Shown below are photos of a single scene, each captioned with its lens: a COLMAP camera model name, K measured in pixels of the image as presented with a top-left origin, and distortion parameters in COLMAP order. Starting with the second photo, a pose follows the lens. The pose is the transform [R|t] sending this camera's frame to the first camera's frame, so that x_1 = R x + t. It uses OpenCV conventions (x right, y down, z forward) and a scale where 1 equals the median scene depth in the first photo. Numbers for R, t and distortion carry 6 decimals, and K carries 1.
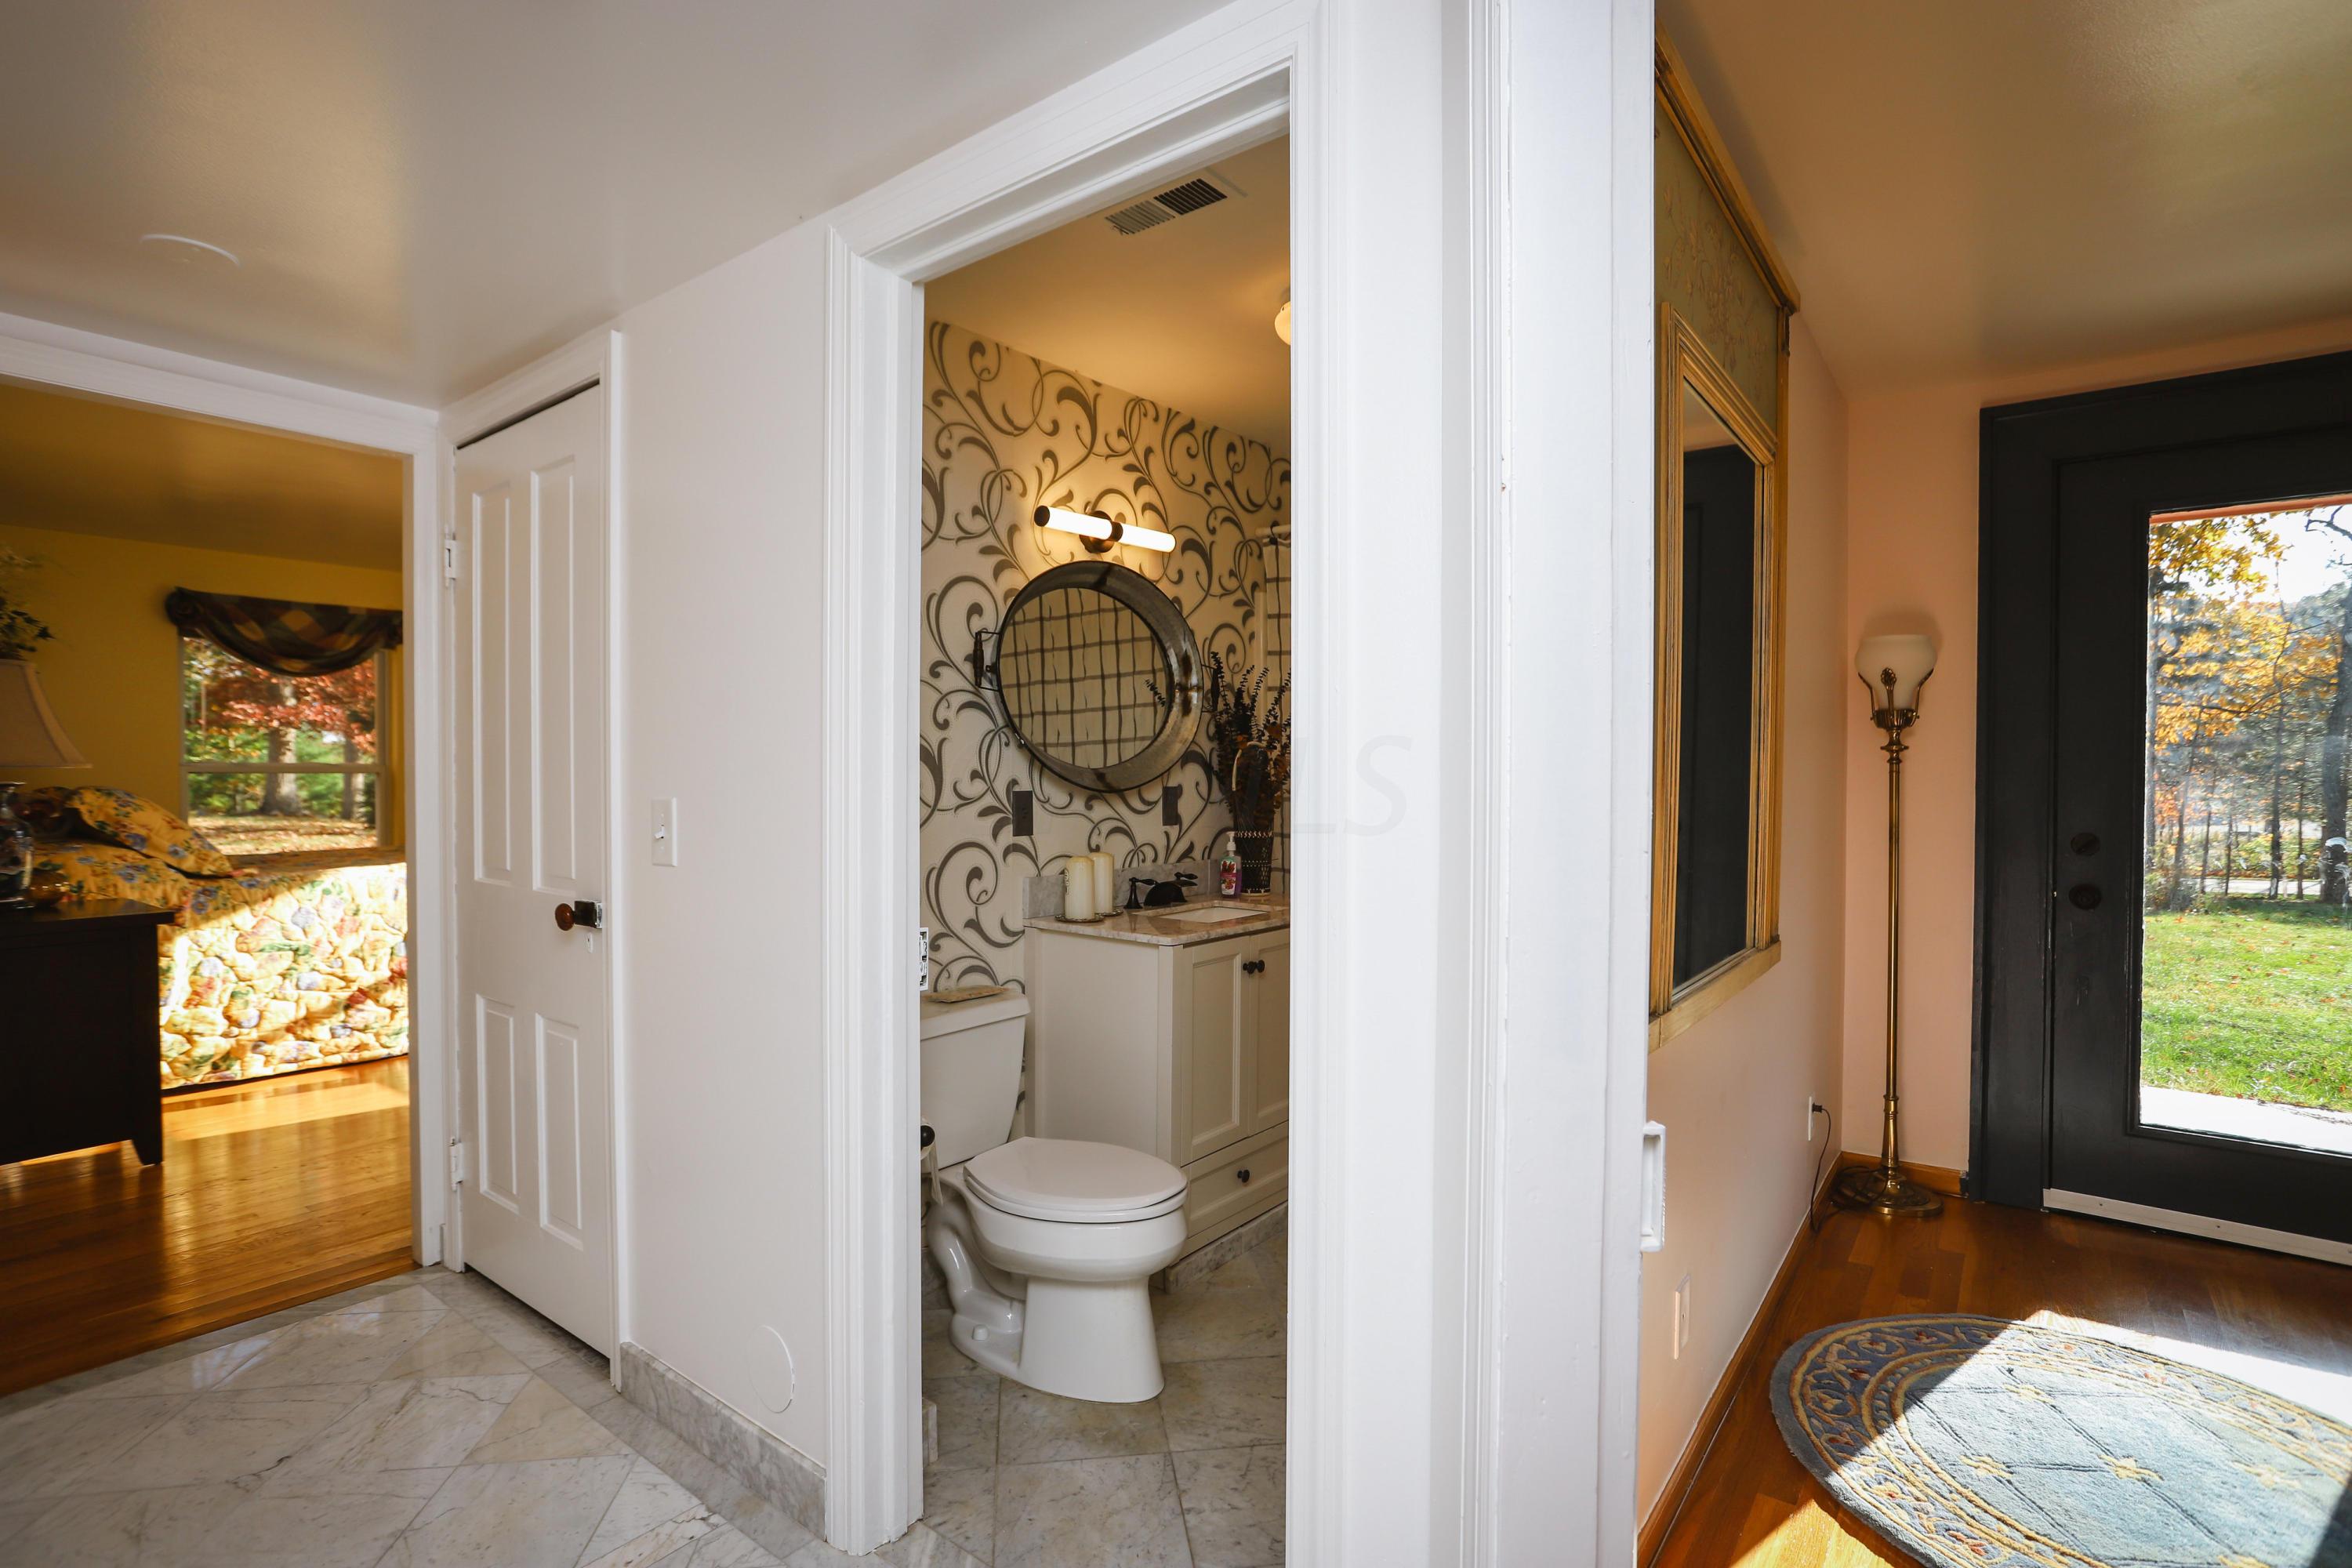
lens RADIAL K [[1130.5, 0, 1172.0], [0, 1130.5, 786.5], [0, 0, 1]] dist [-0.051903, 0.024860]
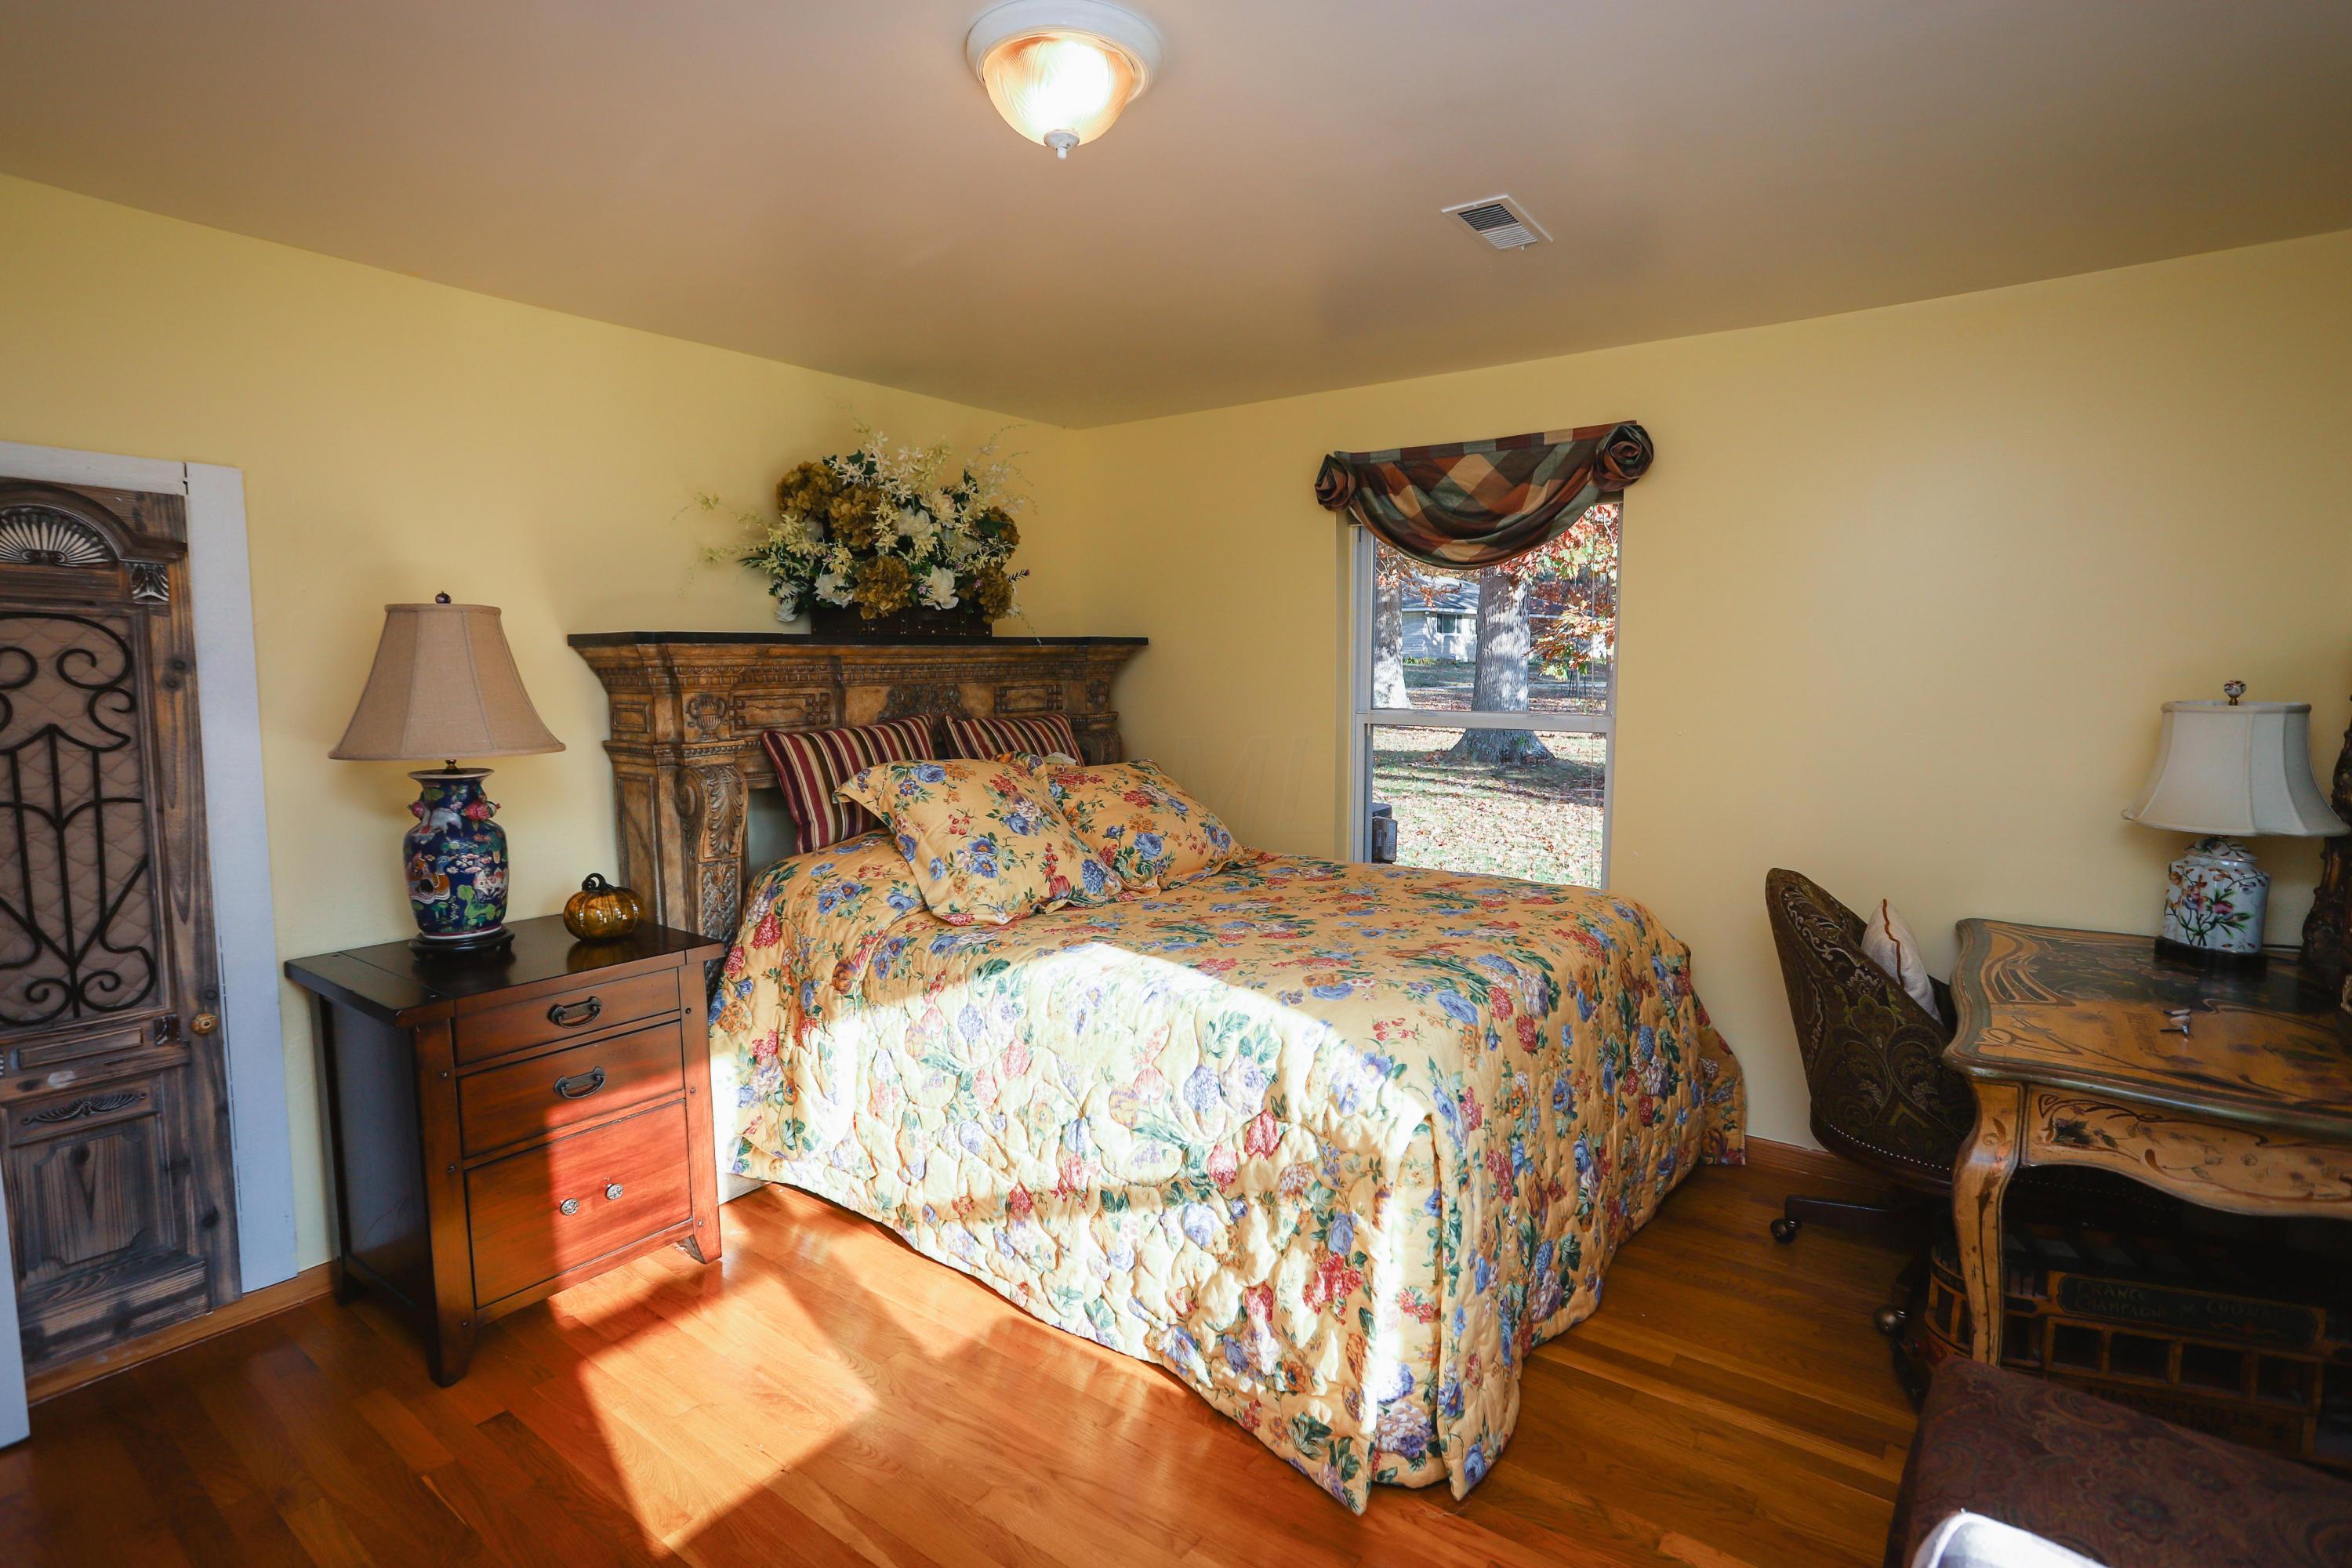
lens RADIAL K [[1130.5, 0, 1171.9], [0, 1130.5, 772.1], [0, 0, 1]] dist [-0.051903, 0.024860]
pose [[0.020912, 0.093439, -0.995405, -0.233913], [-0.011149, 0.995583, 0.093221, -0.057350], [0.999719, 0.009148, 0.021861, 1.059313]]
